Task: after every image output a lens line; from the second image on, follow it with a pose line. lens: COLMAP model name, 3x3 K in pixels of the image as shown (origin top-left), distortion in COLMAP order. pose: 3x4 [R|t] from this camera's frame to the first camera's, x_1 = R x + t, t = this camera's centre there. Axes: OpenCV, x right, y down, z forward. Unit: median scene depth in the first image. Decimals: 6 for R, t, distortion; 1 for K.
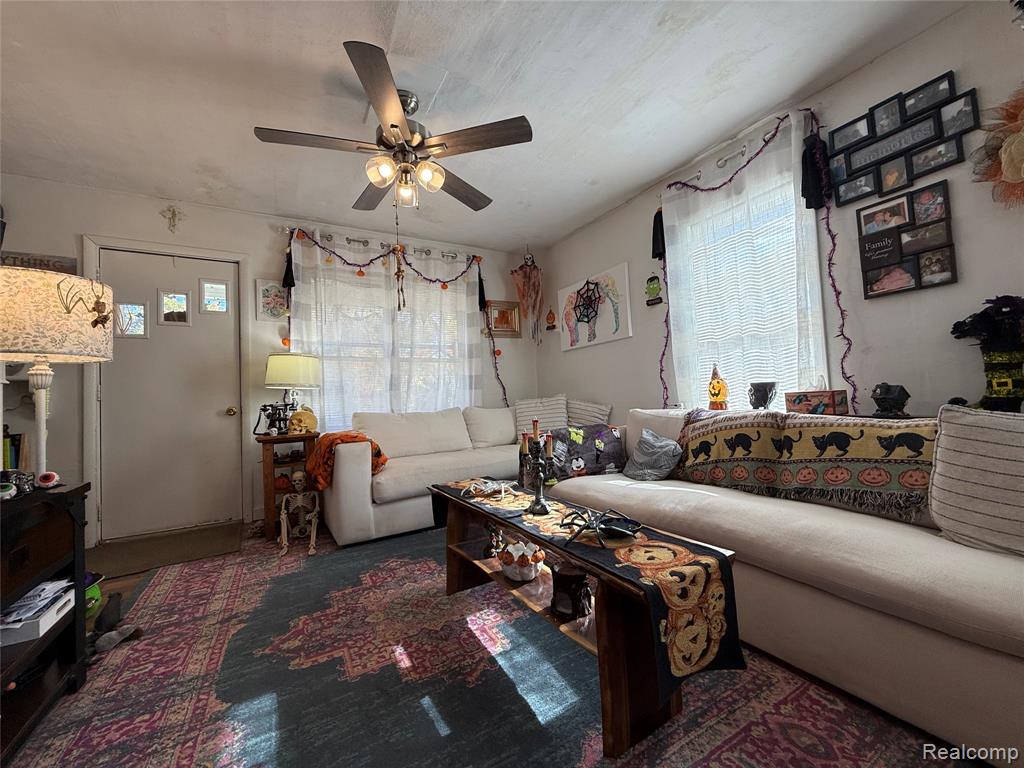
lens RADIAL K [[407.0, 0, 510.8], [0, 407.0, 382.9], [0, 0, 1]] dist [-0.000251, -0.000209]
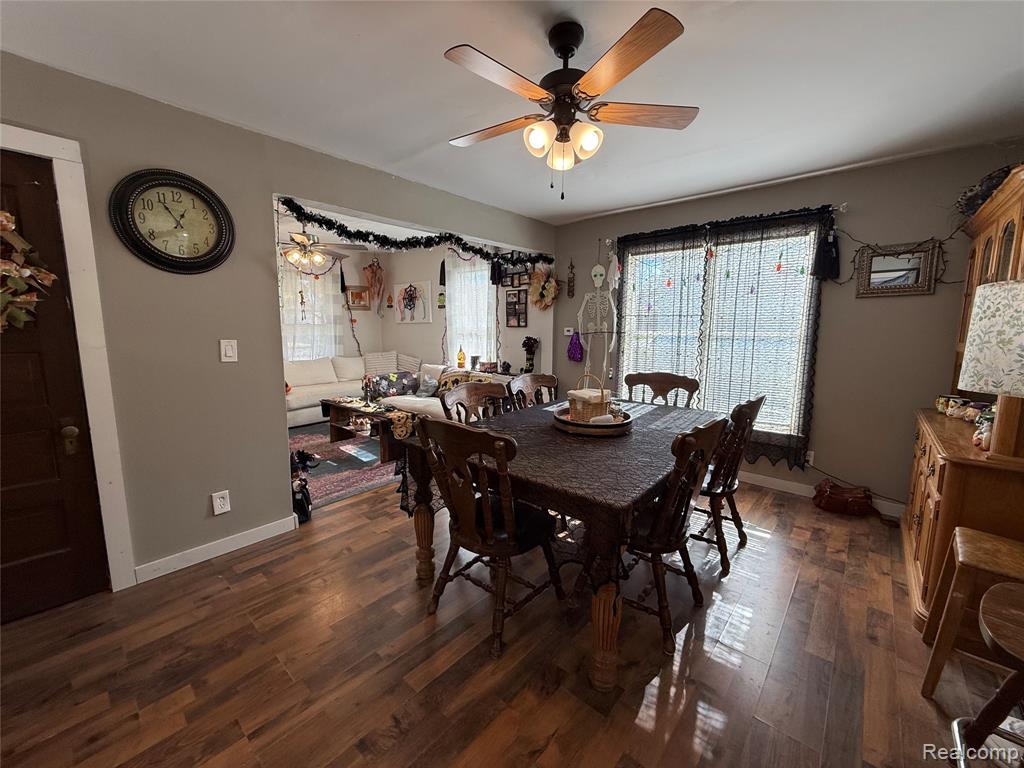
lens RADIAL K [[407.0, 0, 510.8], [0, 407.0, 382.9], [0, 0, 1]] dist [-0.000251, -0.000209]
pose [[0.946511, 0.004535, 0.322640, 0.064455], [-0.060654, 0.984577, 0.164100, -0.248581], [-0.316920, -0.174892, 0.932188, -1.284110]]
